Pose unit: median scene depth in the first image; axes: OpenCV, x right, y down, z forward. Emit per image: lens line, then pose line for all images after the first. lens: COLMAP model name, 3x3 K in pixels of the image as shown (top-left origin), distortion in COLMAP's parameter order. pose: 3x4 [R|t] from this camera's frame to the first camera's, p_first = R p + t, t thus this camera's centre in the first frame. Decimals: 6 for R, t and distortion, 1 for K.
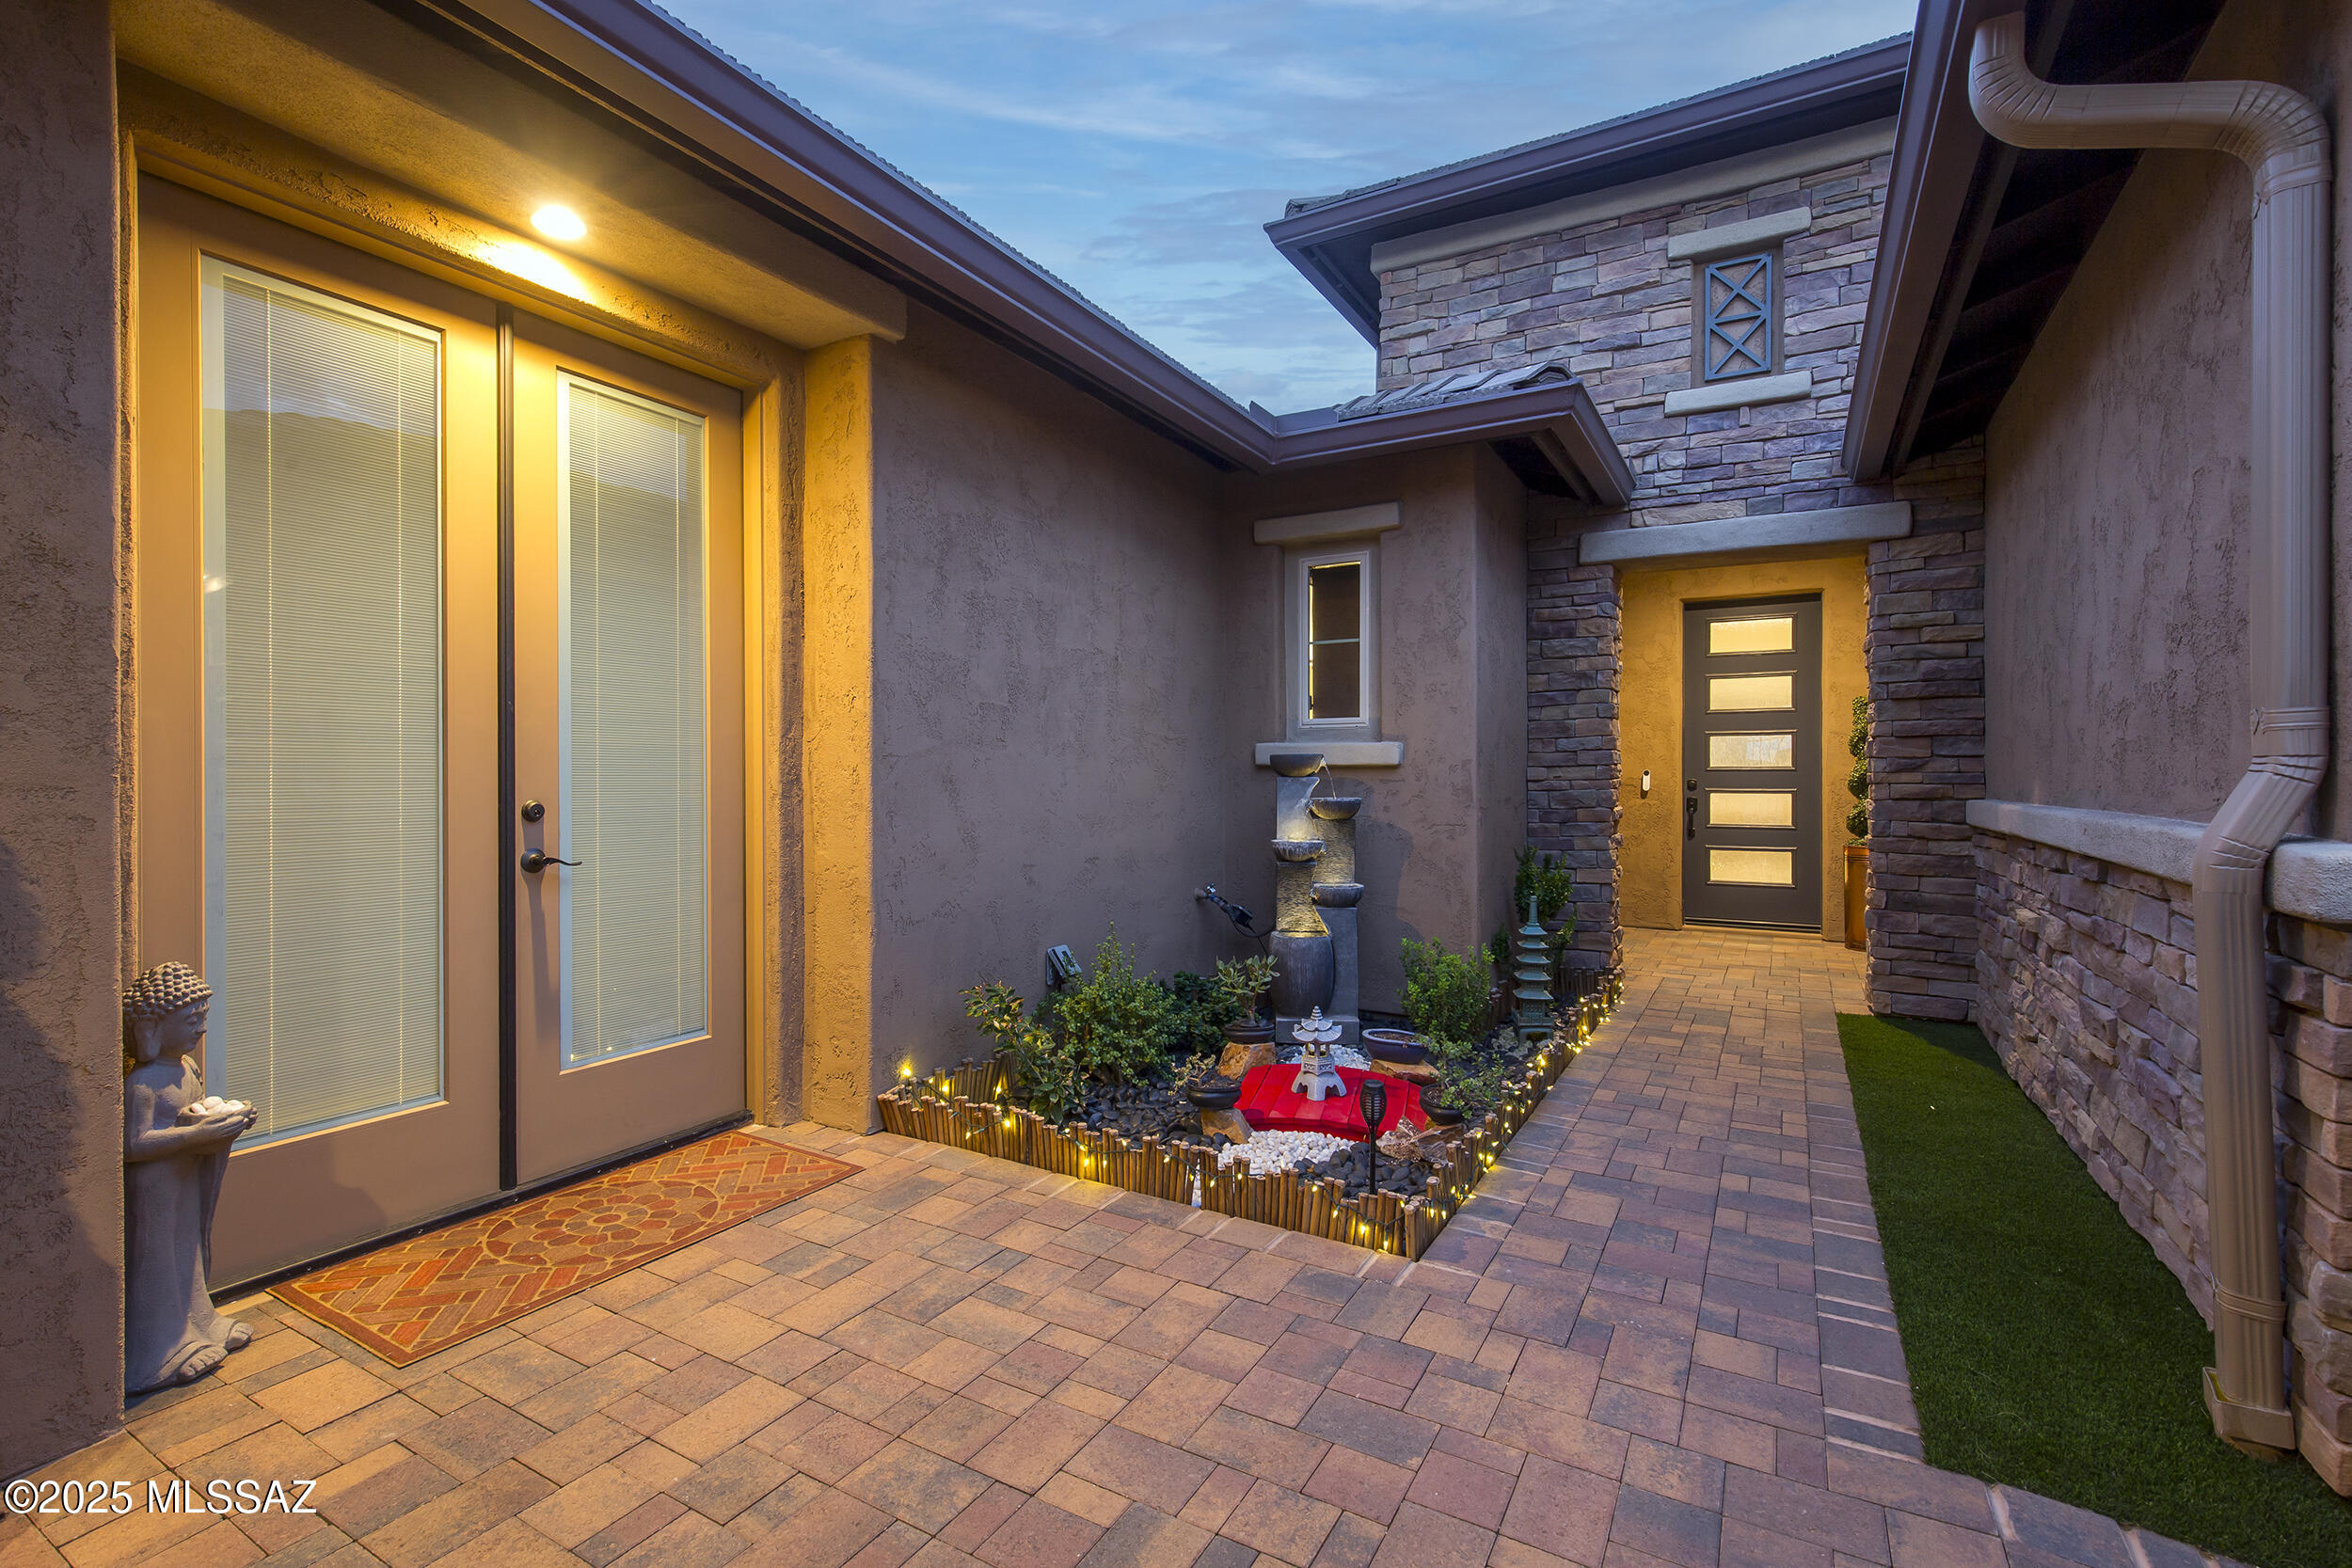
lens RADIAL K [[1060.7, 0, 1176.0], [0, 1060.7, 784.0], [0, 0, 1]] dist [0.004501, 0.000105]
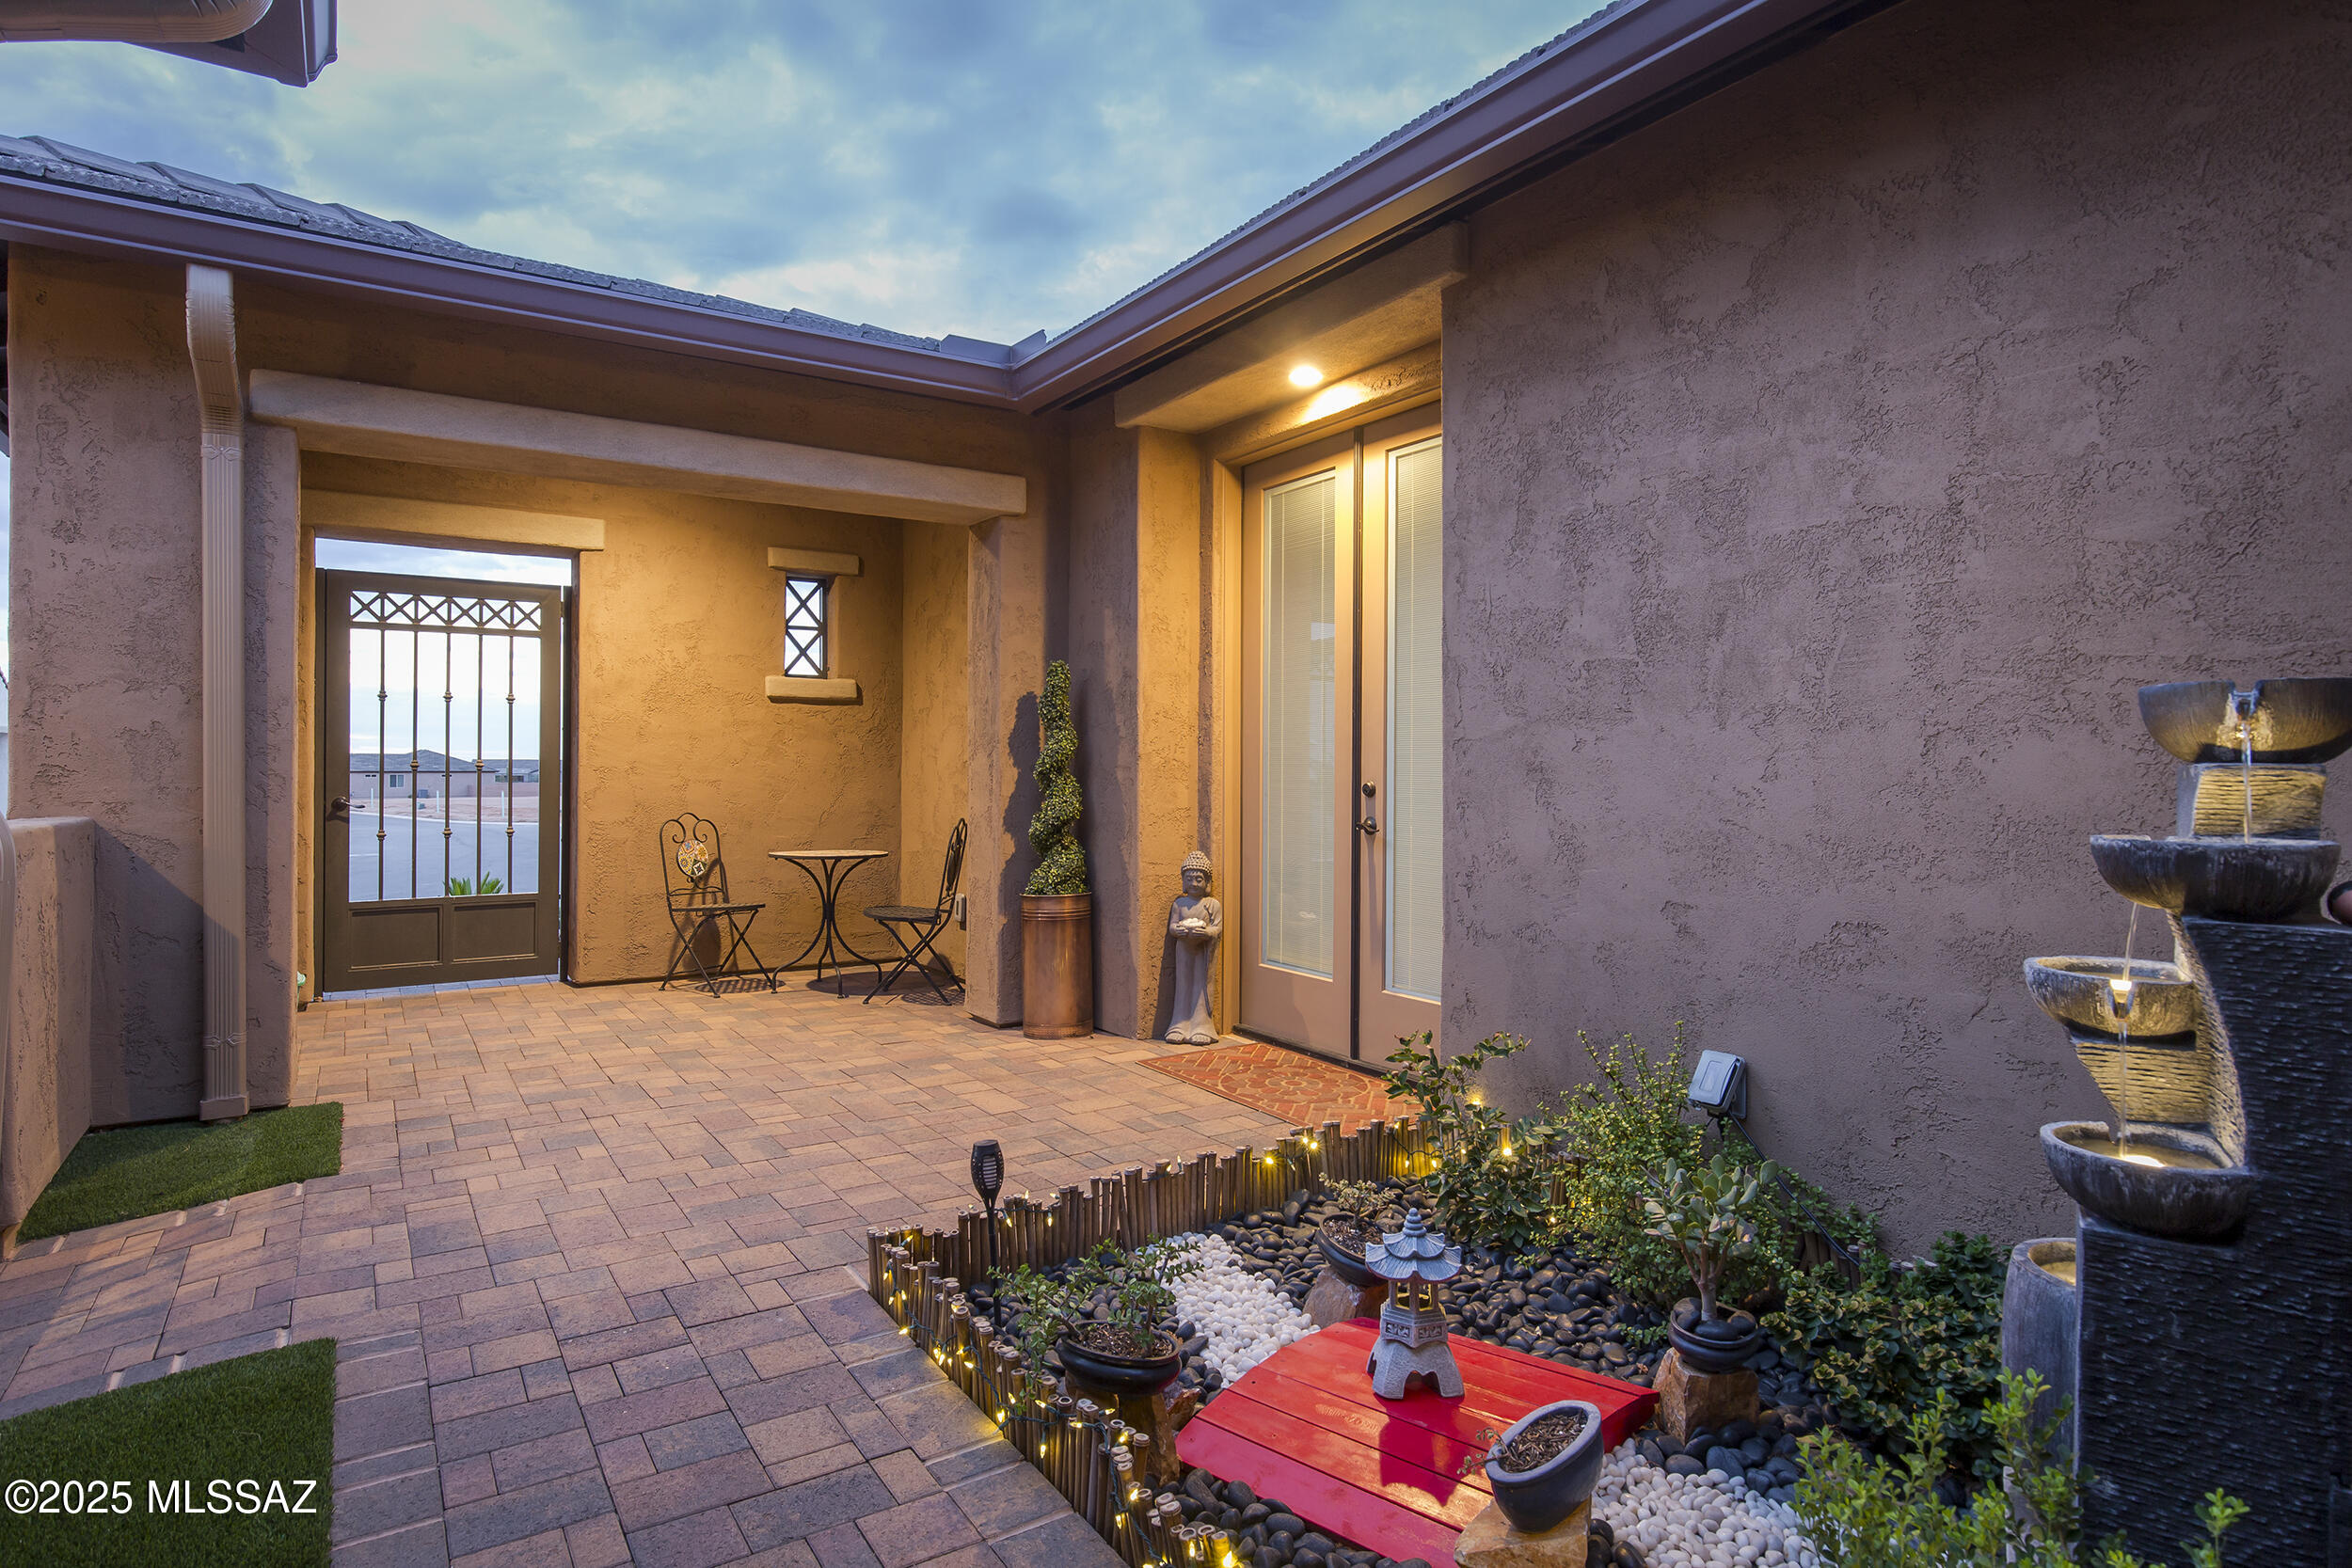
lens RADIAL K [[1285.3, 0, 1175.5], [0, 1285.3, 765.6], [0, 0, 1]] dist [0.003772, 0.001640]
pose [[-0.461160, -0.004340, -0.887306, 0.758611], [-0.013434, 0.999908, 0.002091, -0.003773], [0.887215, 0.012884, -0.461176, 1.215025]]
